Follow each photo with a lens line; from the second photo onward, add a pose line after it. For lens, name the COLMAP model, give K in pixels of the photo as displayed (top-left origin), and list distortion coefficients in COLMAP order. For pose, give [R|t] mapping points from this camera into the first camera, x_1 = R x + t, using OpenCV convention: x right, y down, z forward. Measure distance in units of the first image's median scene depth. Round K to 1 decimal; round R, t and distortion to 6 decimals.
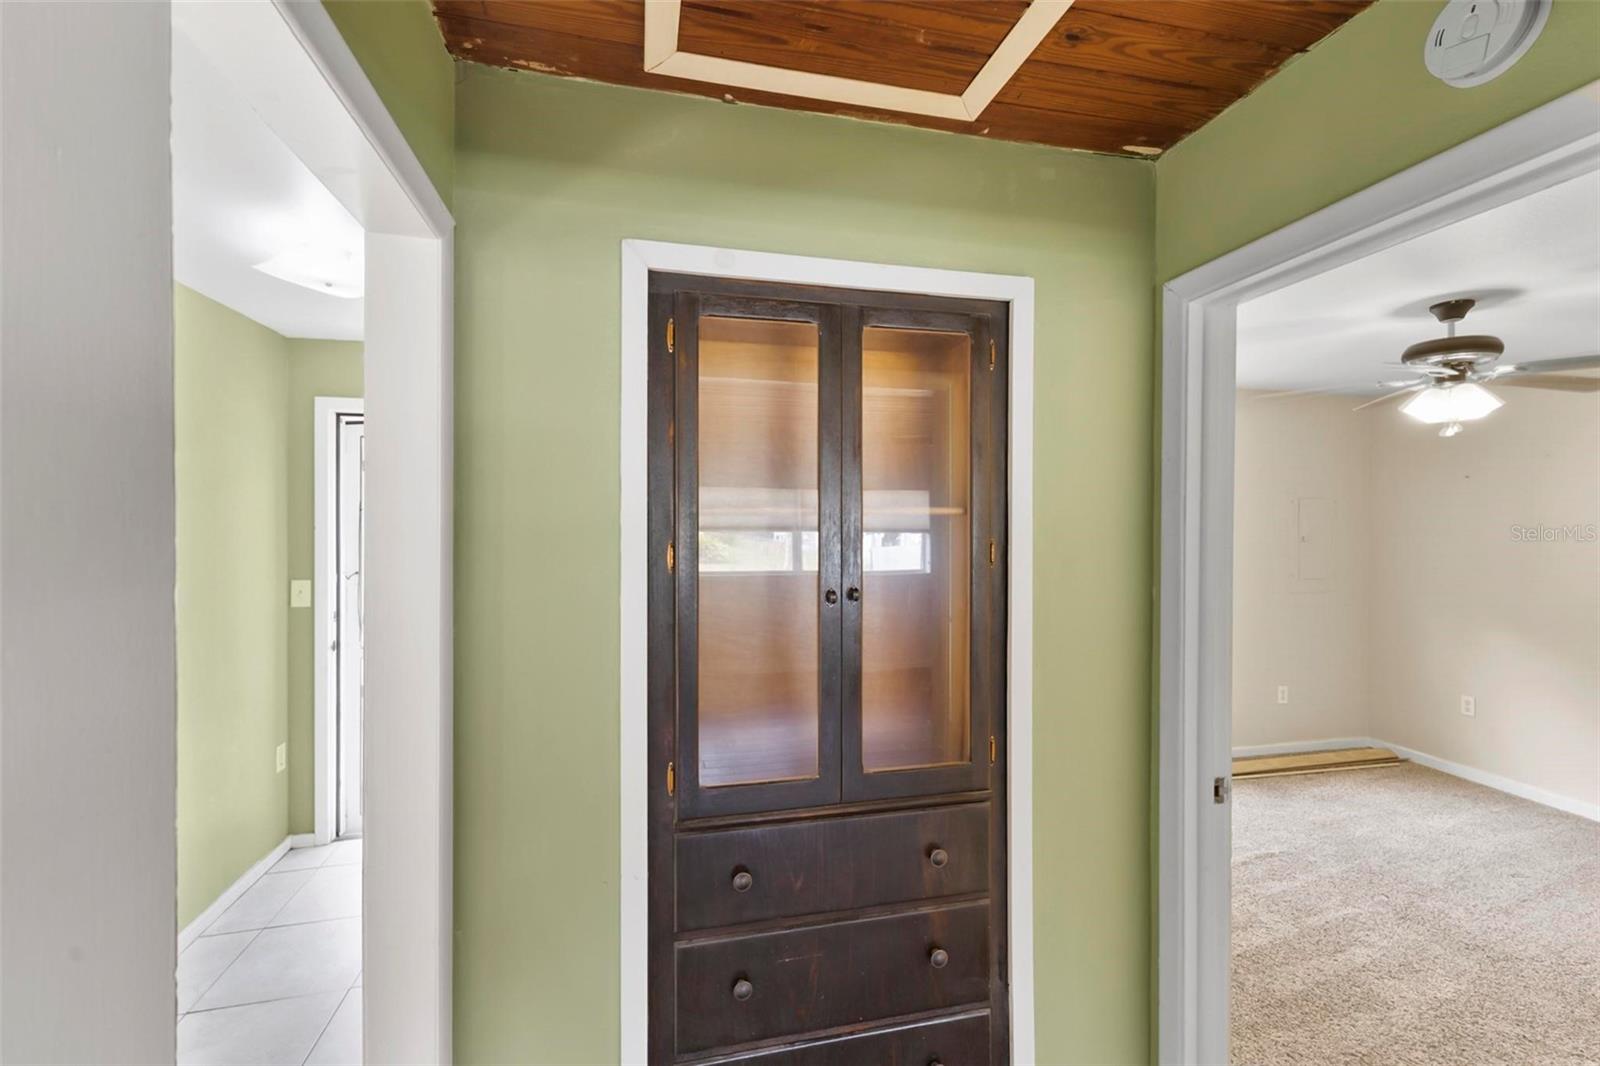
lens RADIAL K [[684.9, 0, 796.4], [0, 684.9, 522.9], [0, 0, 1]] dist [0.001991, -0.001416]
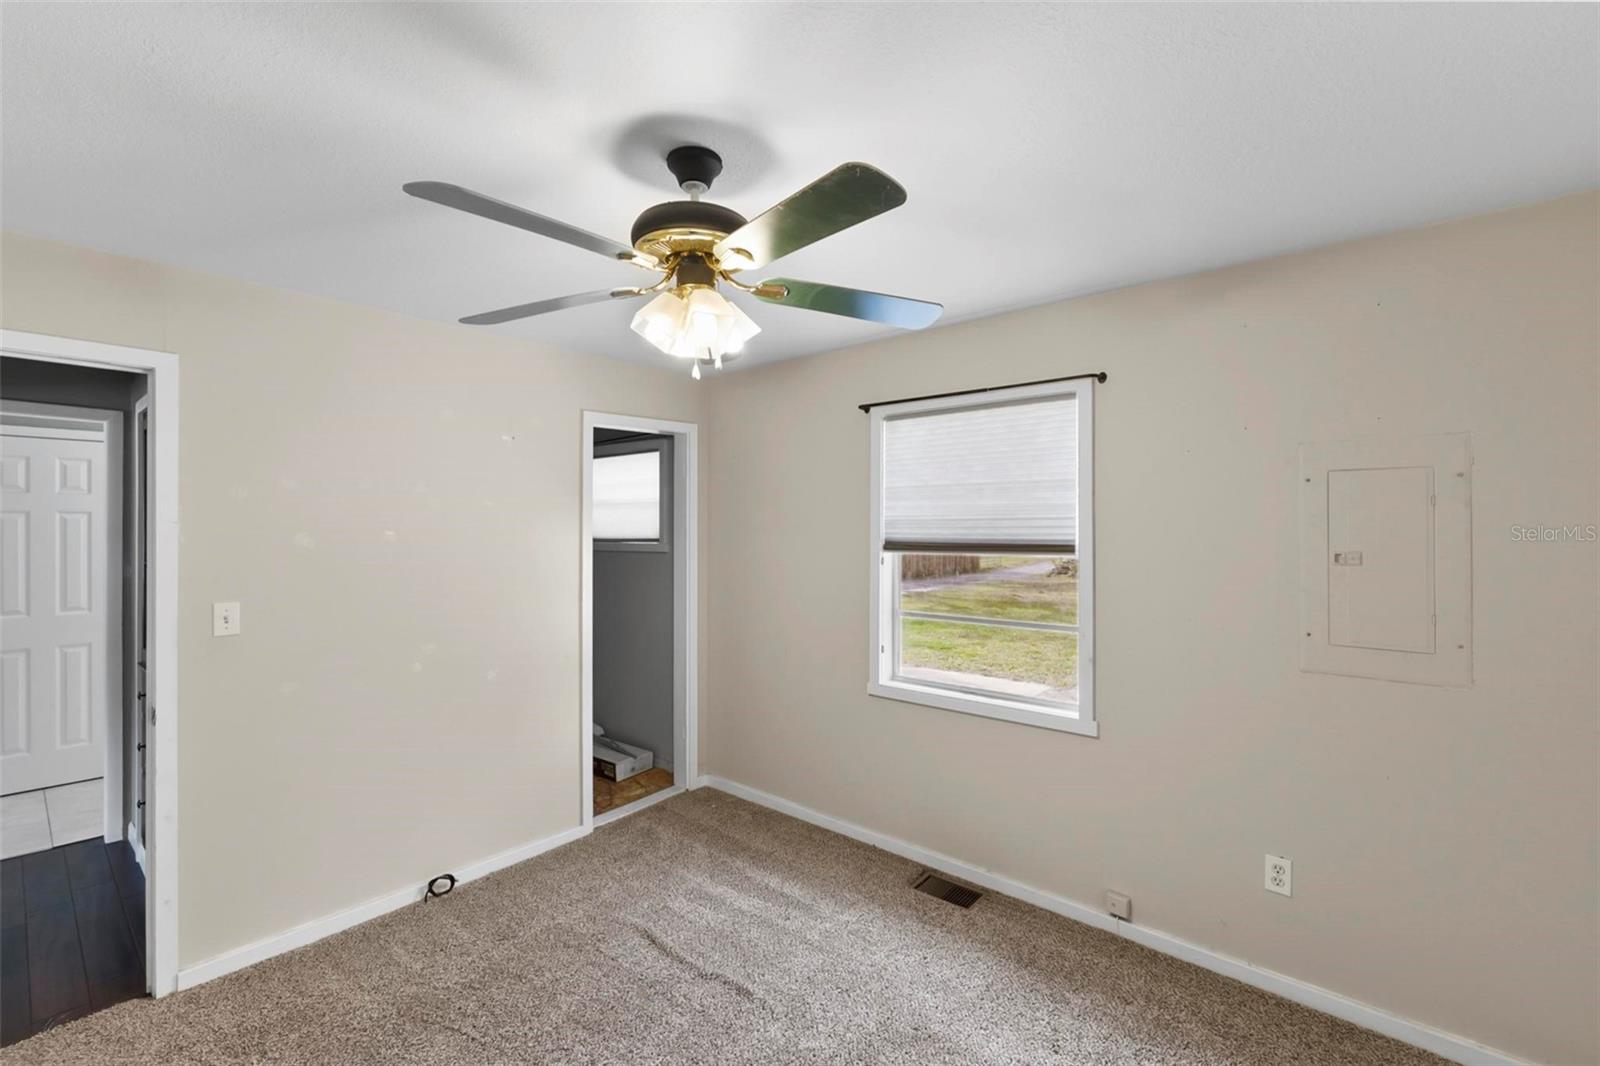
lens RADIAL K [[695.7, 0, 799.7], [0, 695.7, 524.6], [0, 0, 1]] dist [0.016831, -0.000207]
pose [[0.588253, -0.002088, -0.808674, 1.277082], [-0.000423, 0.999996, -0.002891, 0.002807], [0.808677, 0.002043, 0.588250, 0.593991]]
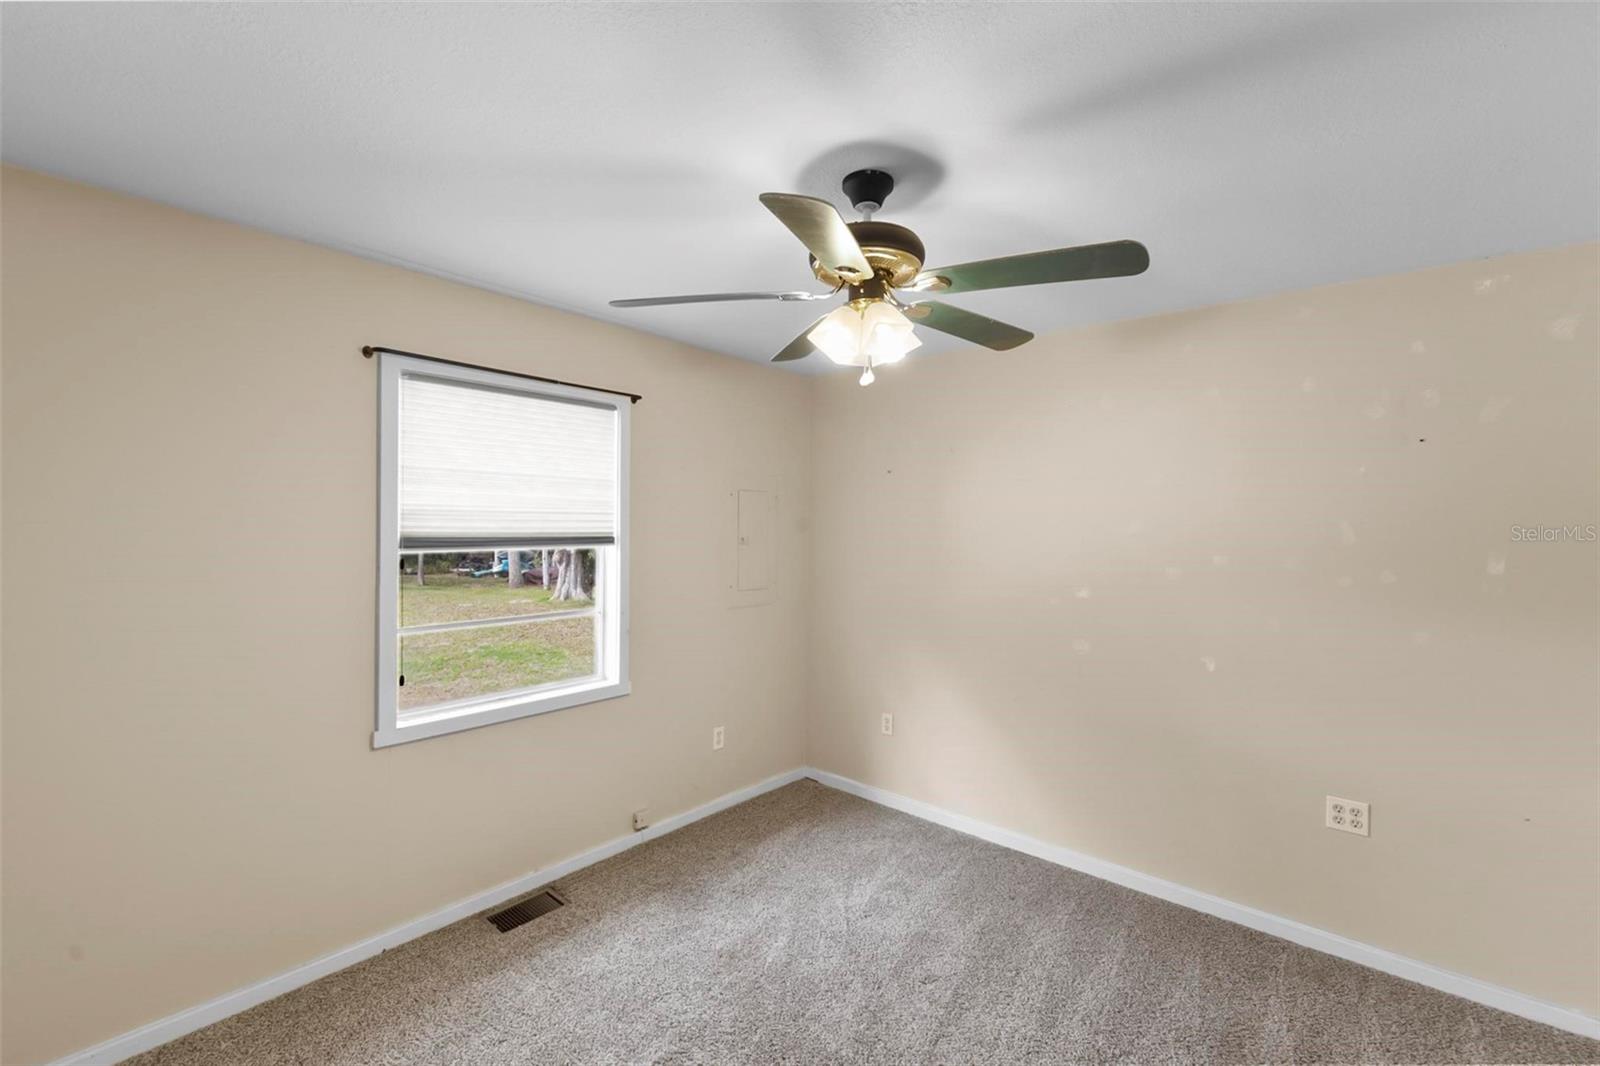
lens RADIAL K [[697.8, 0, 800.0], [0, 697.8, 533.0], [0, 0, 1]] dist [0.001550, -0.000076]
pose [[0.801655, 0.000853, 0.597786, 0.421781], [-0.007901, 0.999927, 0.009169, 0.008595], [-0.597735, -0.012074, 0.801603, 0.417802]]
